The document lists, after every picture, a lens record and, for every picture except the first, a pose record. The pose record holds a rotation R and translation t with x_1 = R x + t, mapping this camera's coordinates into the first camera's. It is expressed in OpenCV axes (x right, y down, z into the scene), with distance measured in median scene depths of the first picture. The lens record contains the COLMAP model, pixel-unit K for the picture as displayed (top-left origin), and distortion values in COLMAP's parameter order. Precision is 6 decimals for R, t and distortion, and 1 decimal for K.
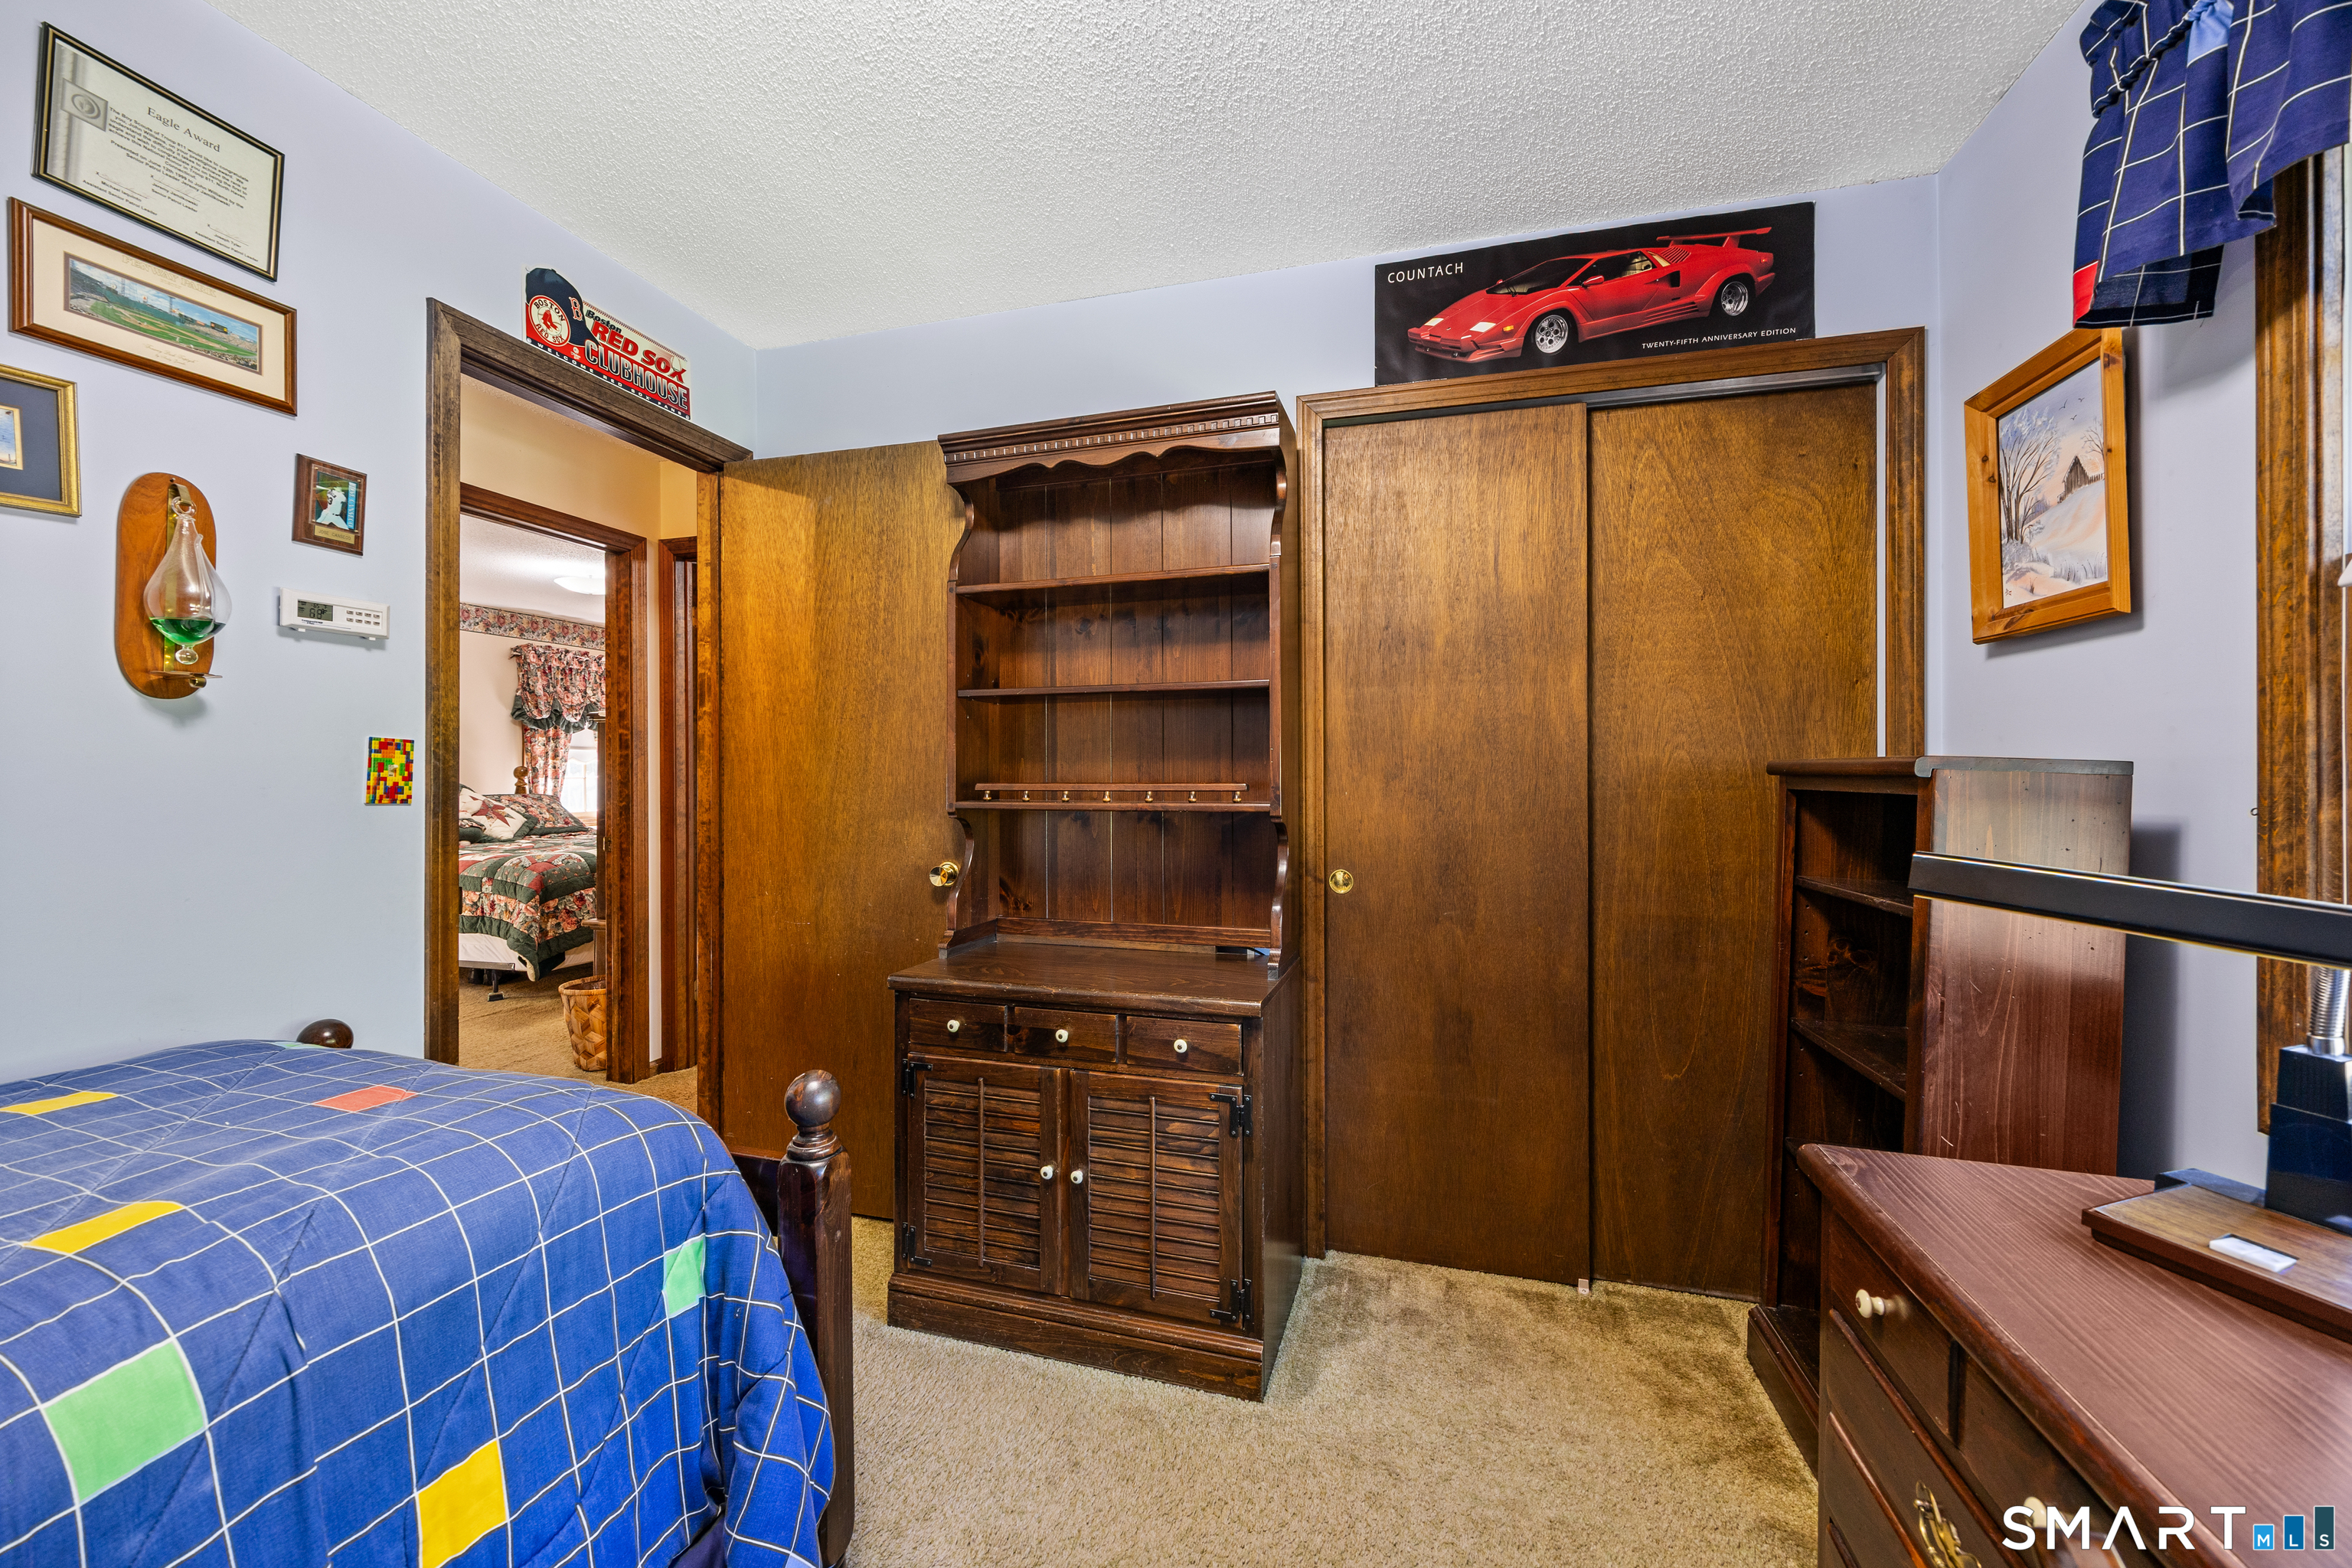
lens RADIAL K [[923.7, 0, 1175.3], [0, 923.7, 755.0], [0, 0, 1]] dist [0.000598, 0.000400]
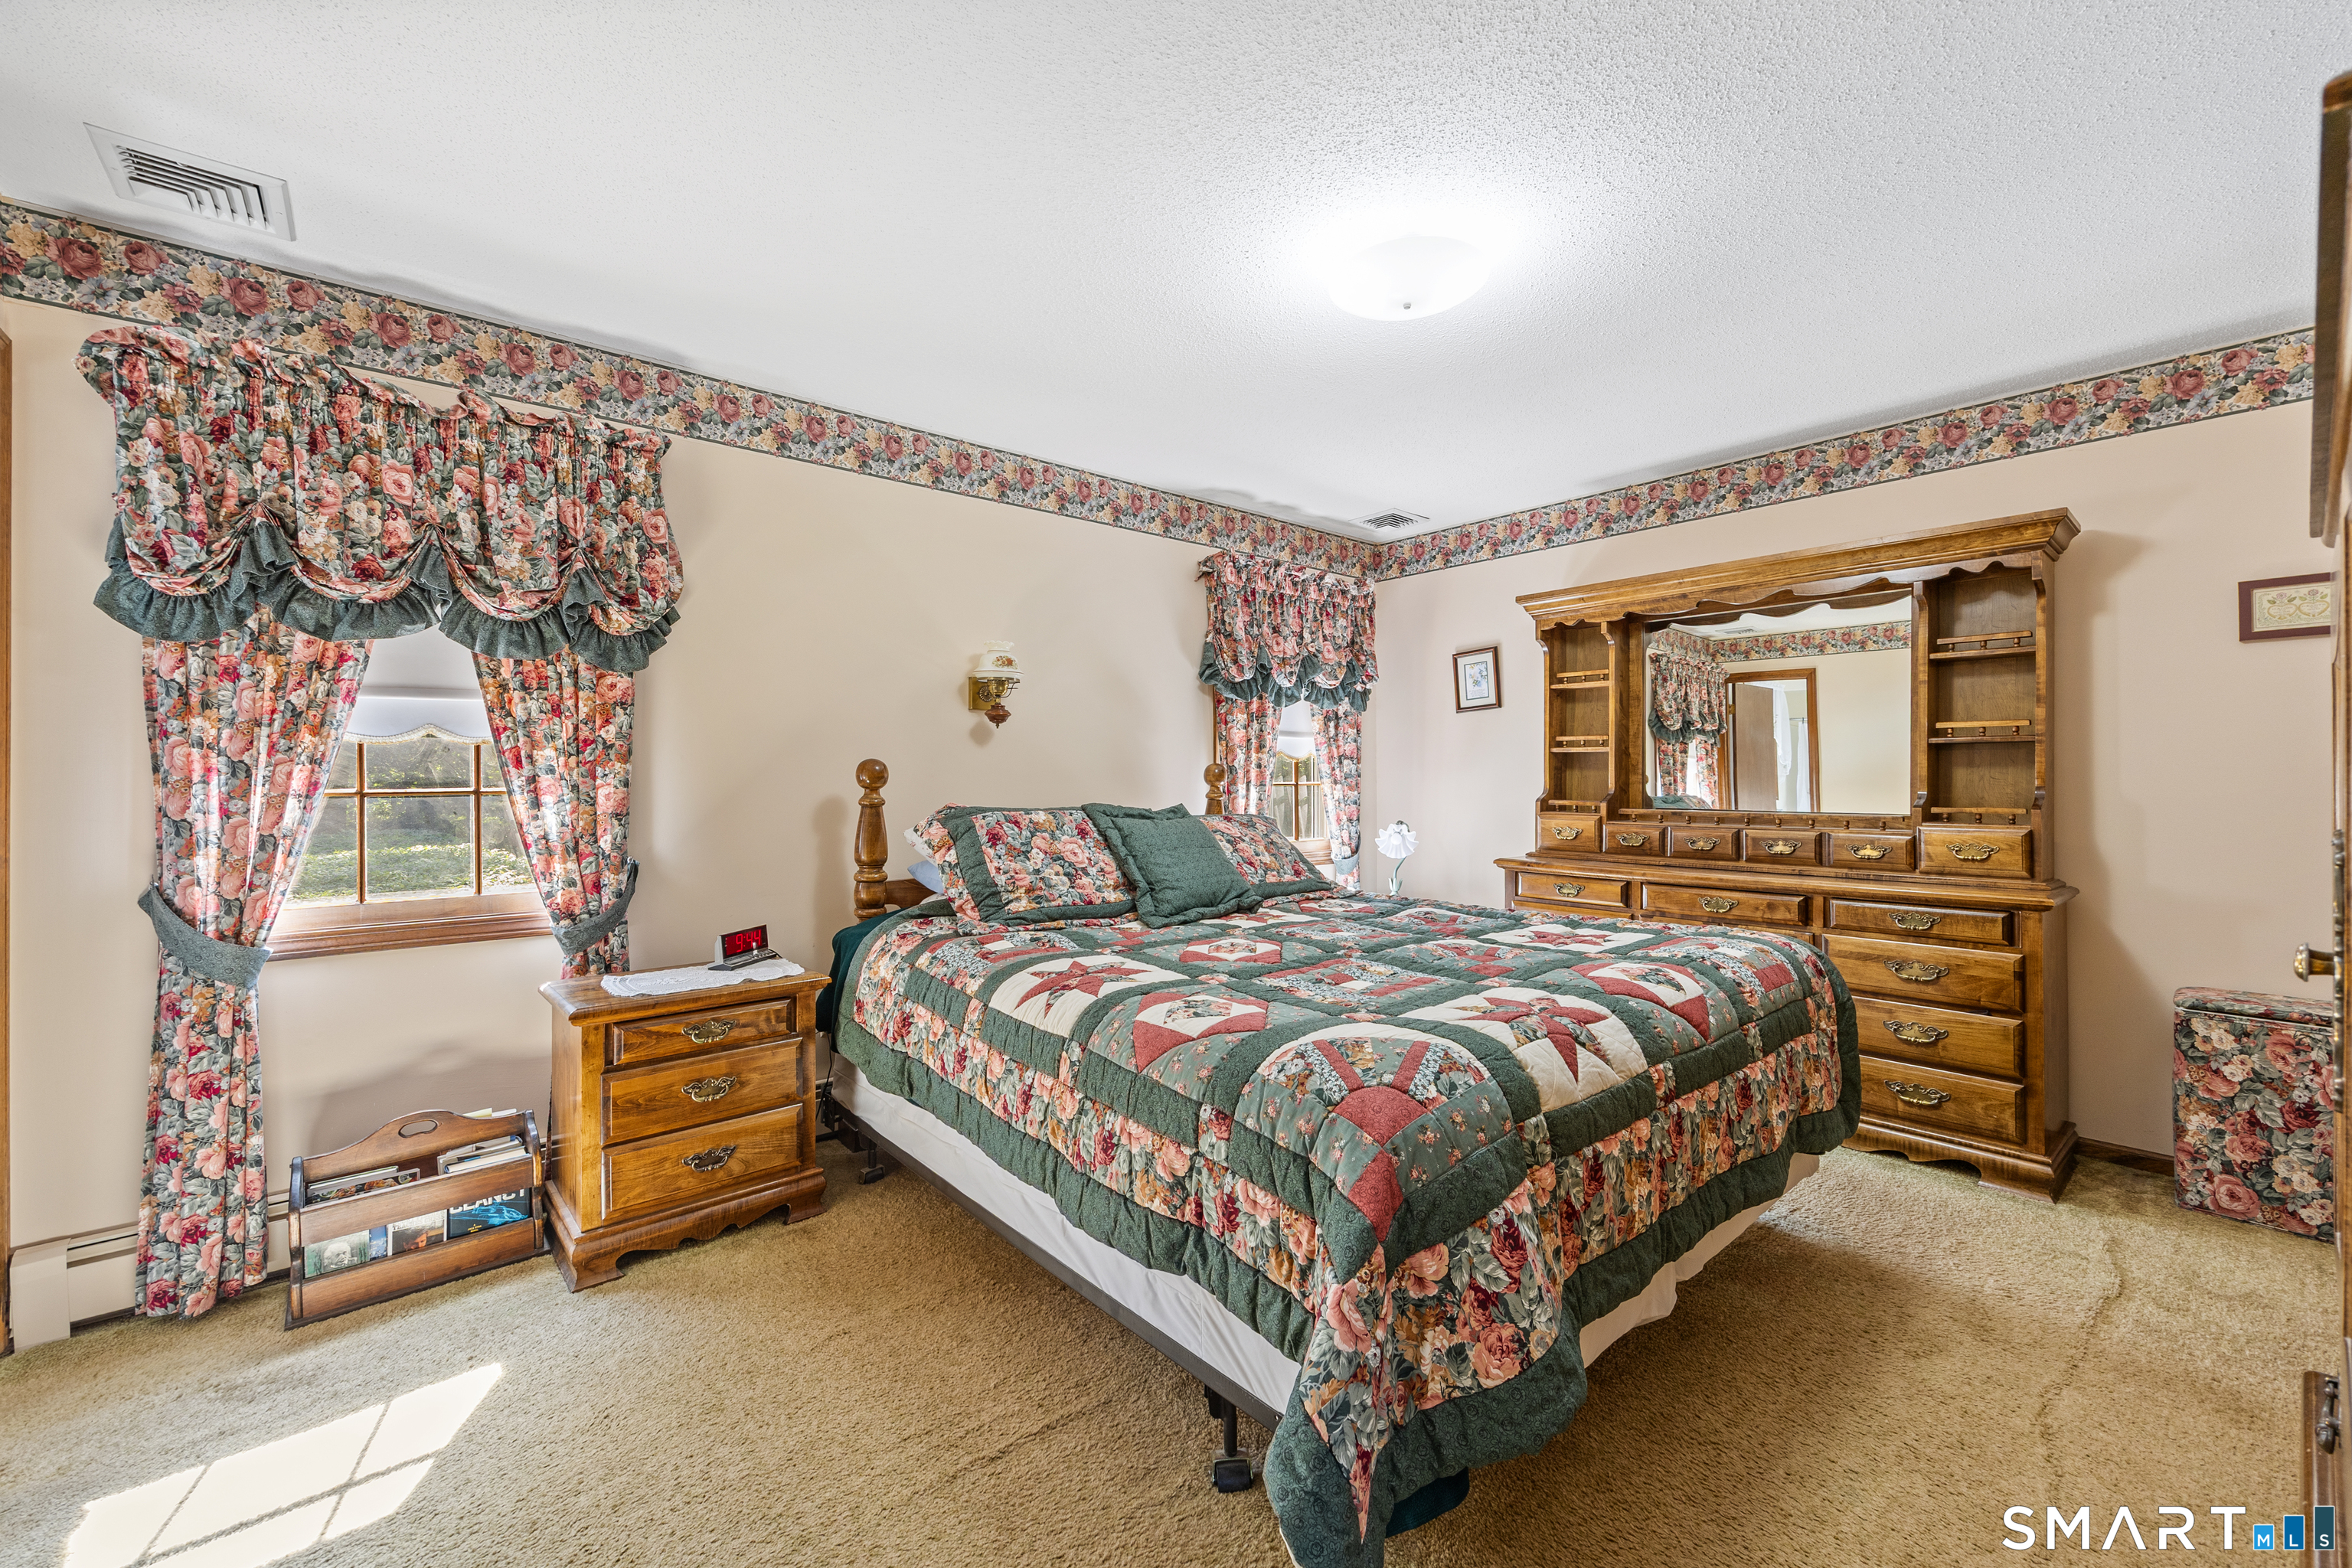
lens RADIAL K [[923.7, 0, 1175.3], [0, 923.7, 755.0], [0, 0, 1]] dist [0.000598, 0.000400]
pose [[0.825977, -0.005893, -0.563673, -0.399774], [-0.001600, 0.999917, -0.012798, 0.013977], [0.563701, 0.011473, 0.825899, 0.507341]]
